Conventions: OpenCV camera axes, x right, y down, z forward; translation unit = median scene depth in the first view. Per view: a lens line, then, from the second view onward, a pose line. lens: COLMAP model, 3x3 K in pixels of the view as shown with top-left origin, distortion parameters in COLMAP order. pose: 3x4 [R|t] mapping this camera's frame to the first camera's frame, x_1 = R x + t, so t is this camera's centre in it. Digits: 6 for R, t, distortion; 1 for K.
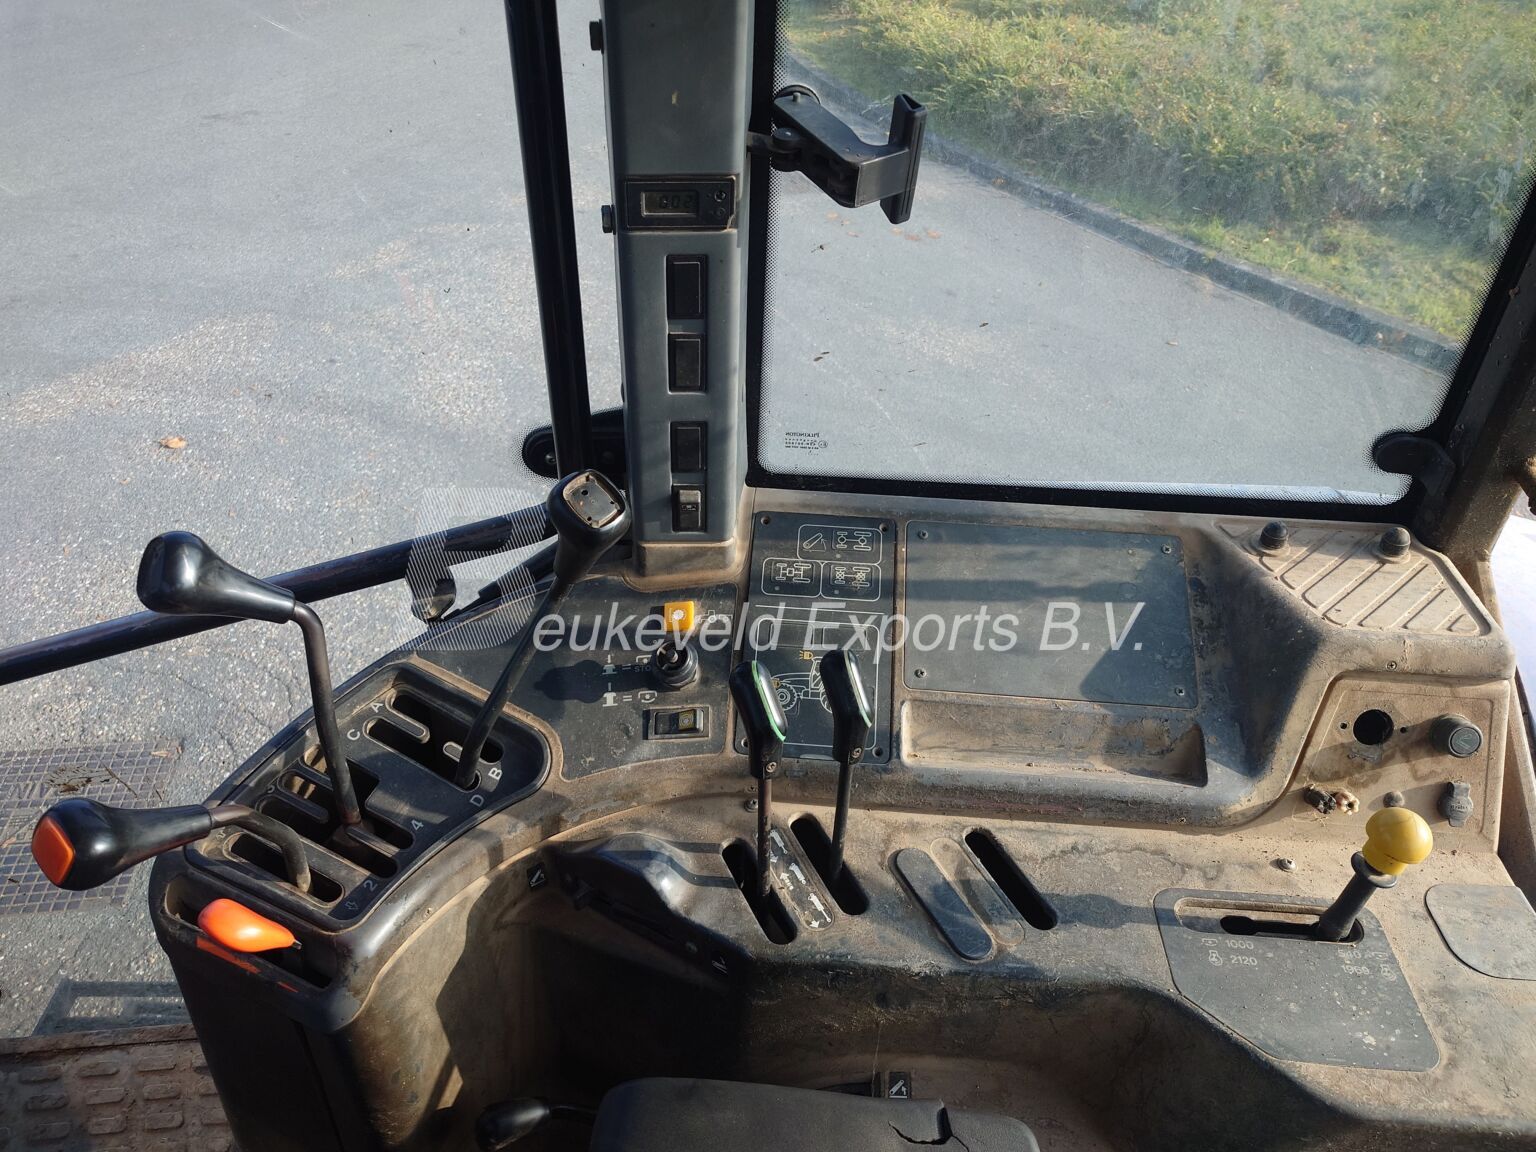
lens RADIAL K [[1119.9, 0, 768.0], [0, 1119.9, 576.0], [0, 0, 1]] dist [-0.007575, 0.013308]
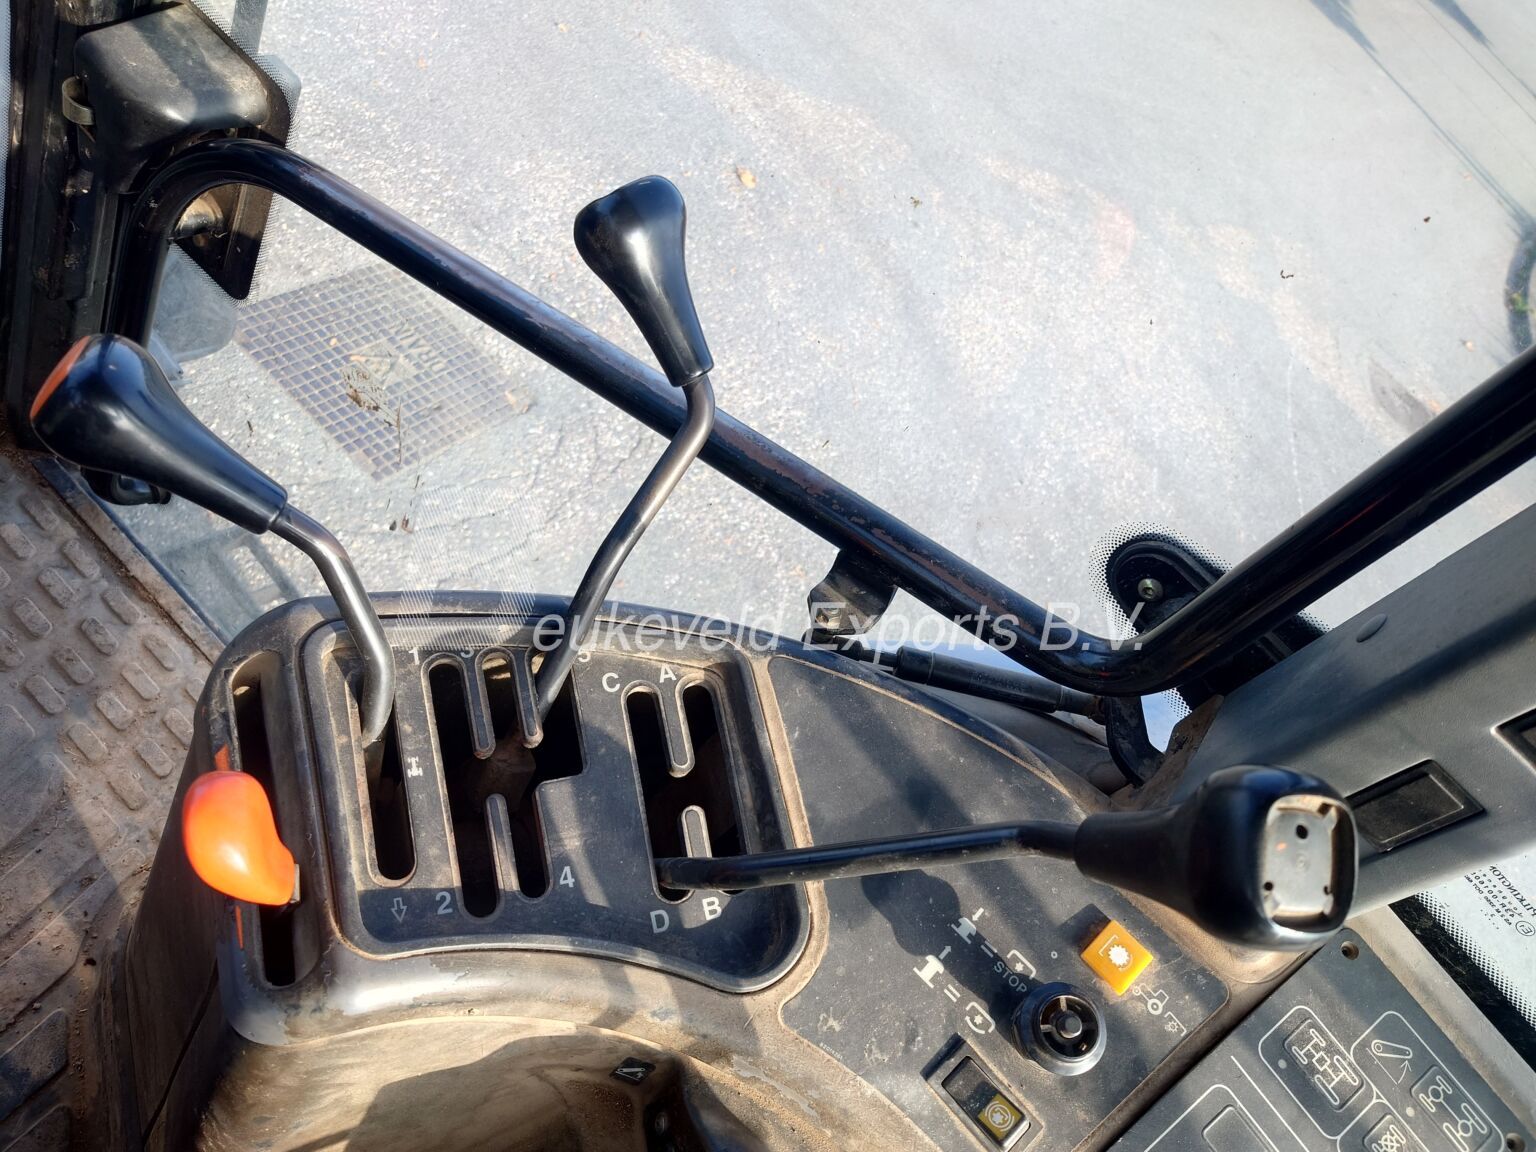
lens RADIAL K [[1065.5, 0, 757.8], [0, 1065.5, 578.7], [0, 0, 1]] dist [0.001254, 0.006598]
pose [[0.647441, 0.730384, -0.217623, -0.228178], [-0.722292, 0.679159, 0.130528, -0.034566], [0.243136, 0.072678, 0.967266, 0.435667]]
